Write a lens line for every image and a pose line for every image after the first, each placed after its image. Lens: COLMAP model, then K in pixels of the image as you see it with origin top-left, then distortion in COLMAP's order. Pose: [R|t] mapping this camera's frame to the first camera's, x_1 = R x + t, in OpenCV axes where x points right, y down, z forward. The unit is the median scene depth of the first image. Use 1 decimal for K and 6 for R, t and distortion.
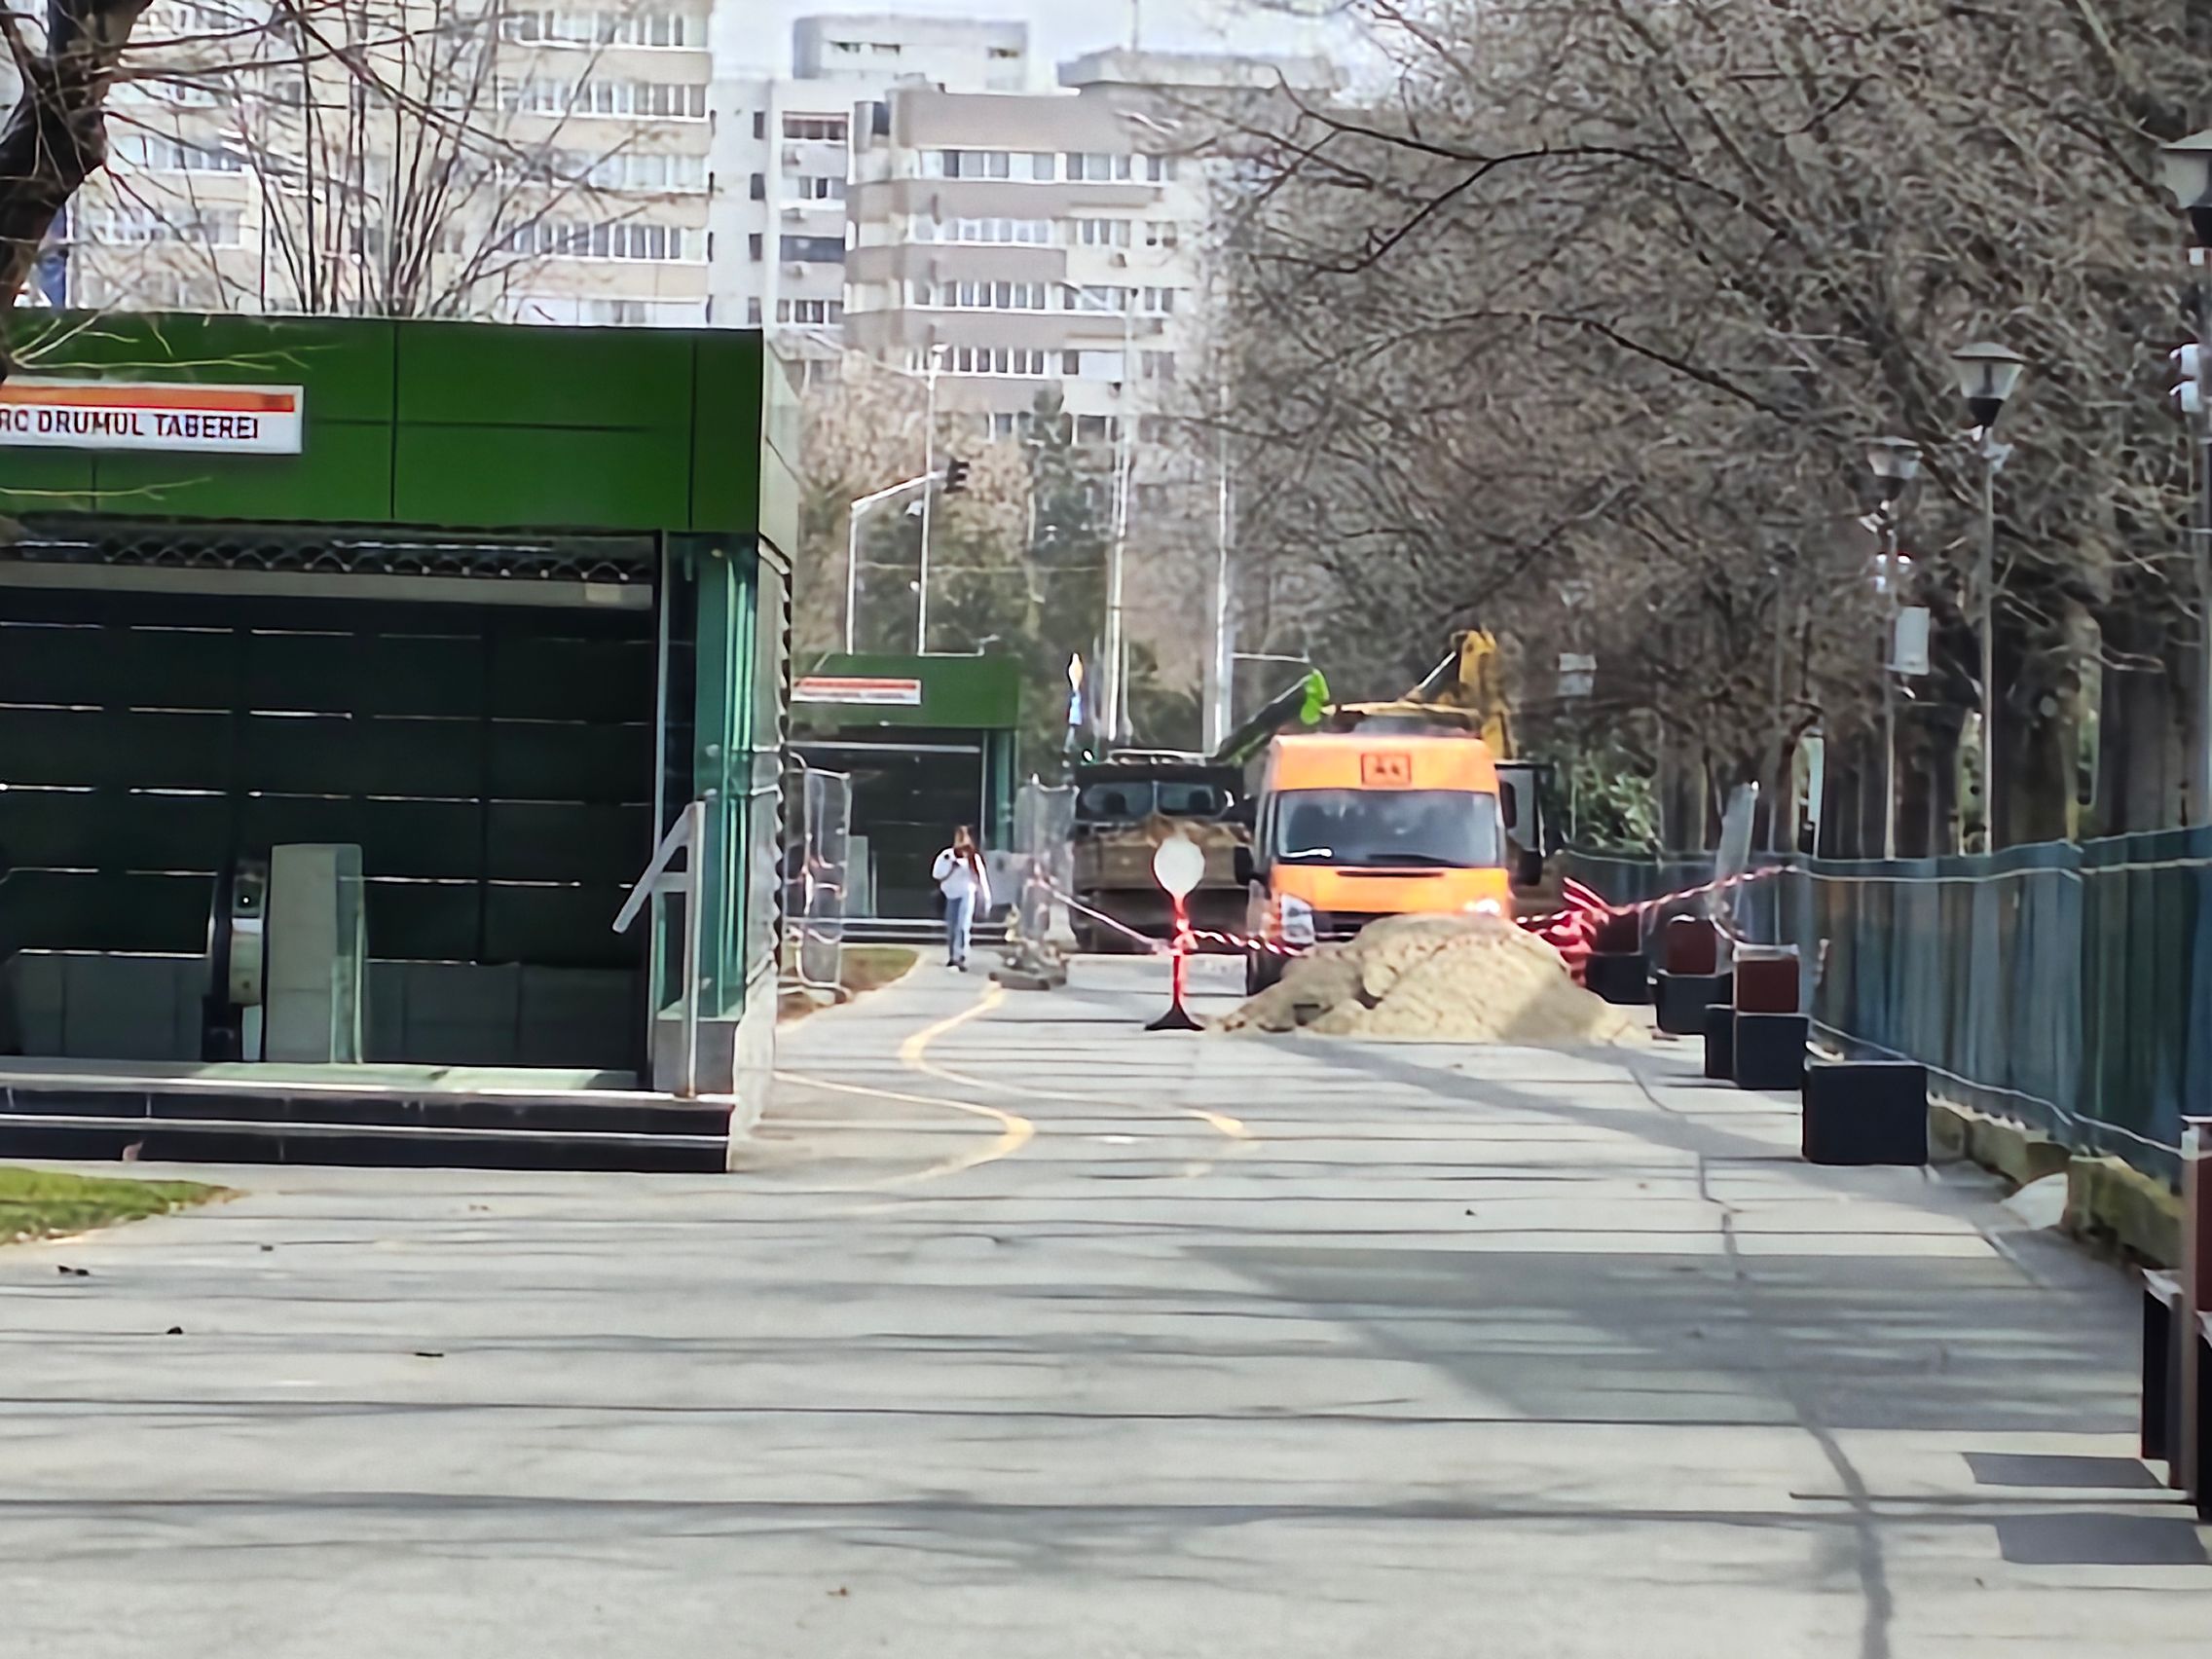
lens RADIAL K [[15703.2, 0, 1083.4], [0, 15703.2, 738.7], [0, 0, 1]] dist [1.024347, 0.000000]
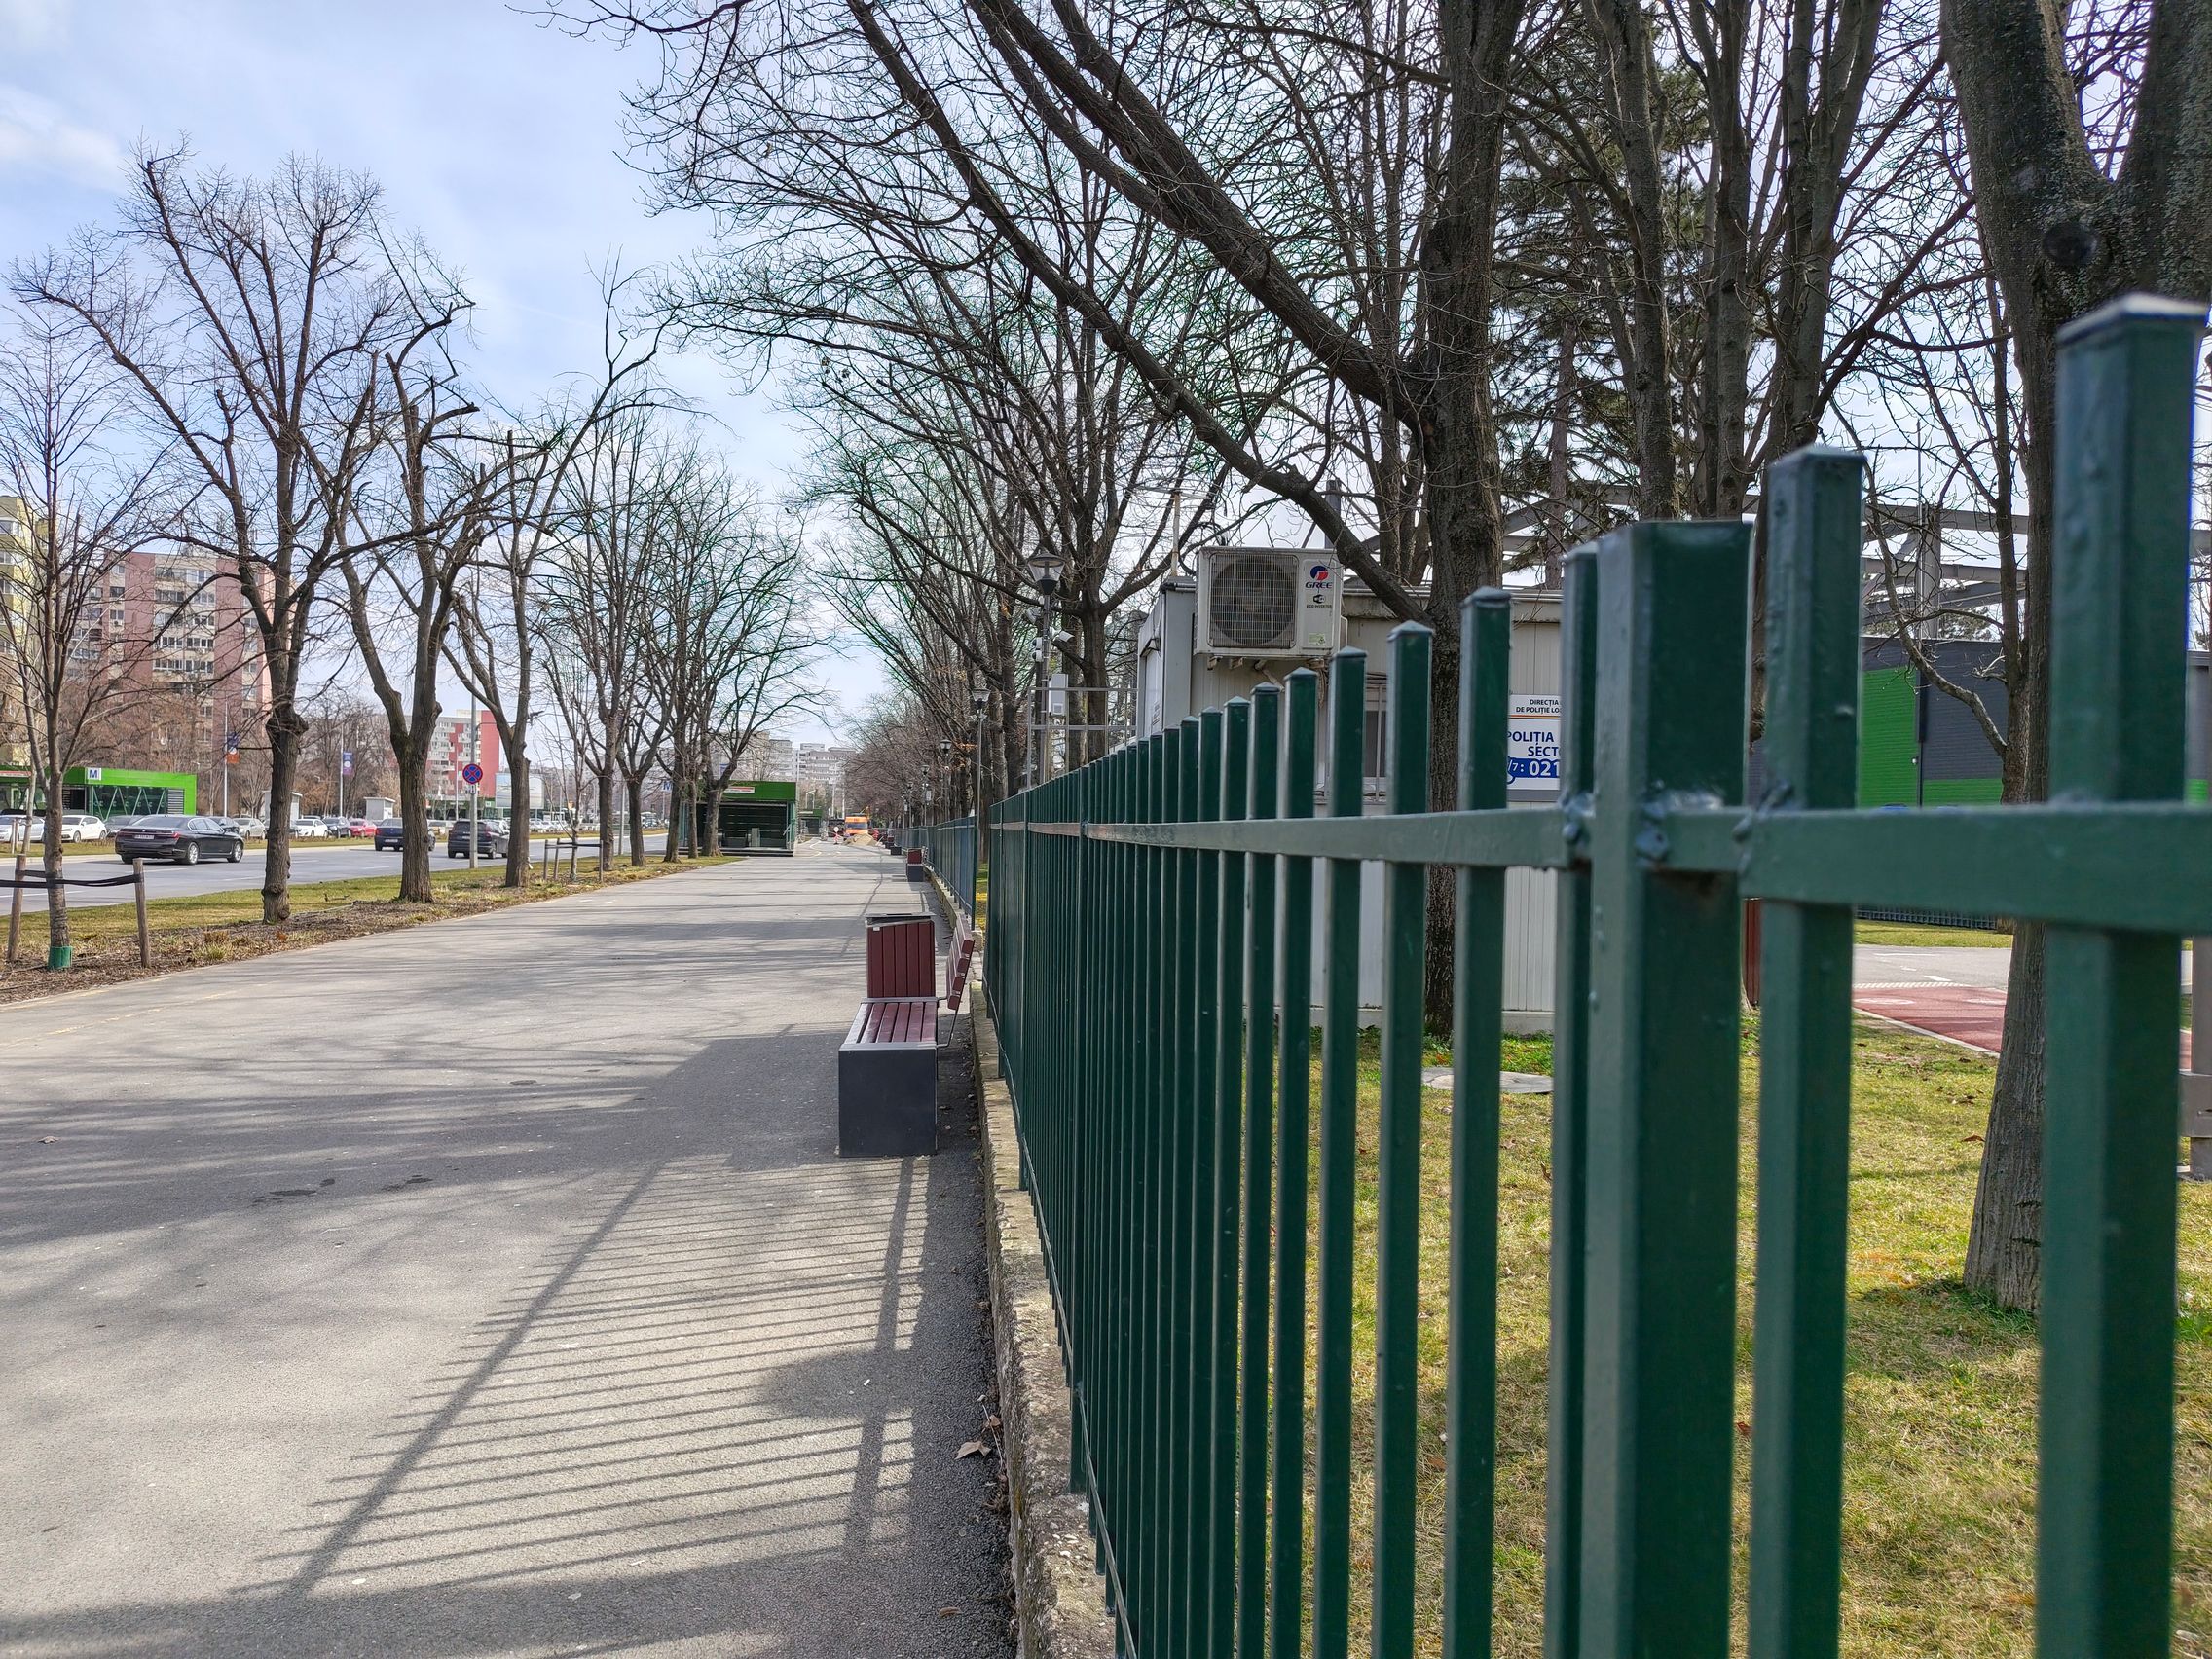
lens RADIAL K [[1573.0, 0, 1072.1], [0, 1573.0, 828.8], [0, 0, 1]] dist [0.066549, -0.052820]
pose [[0.988524, -0.005325, 0.150972, 0.008759], [0.004048, 0.999953, 0.008768, -0.002852], [-0.151011, -0.008056, 0.988499, -0.272404]]
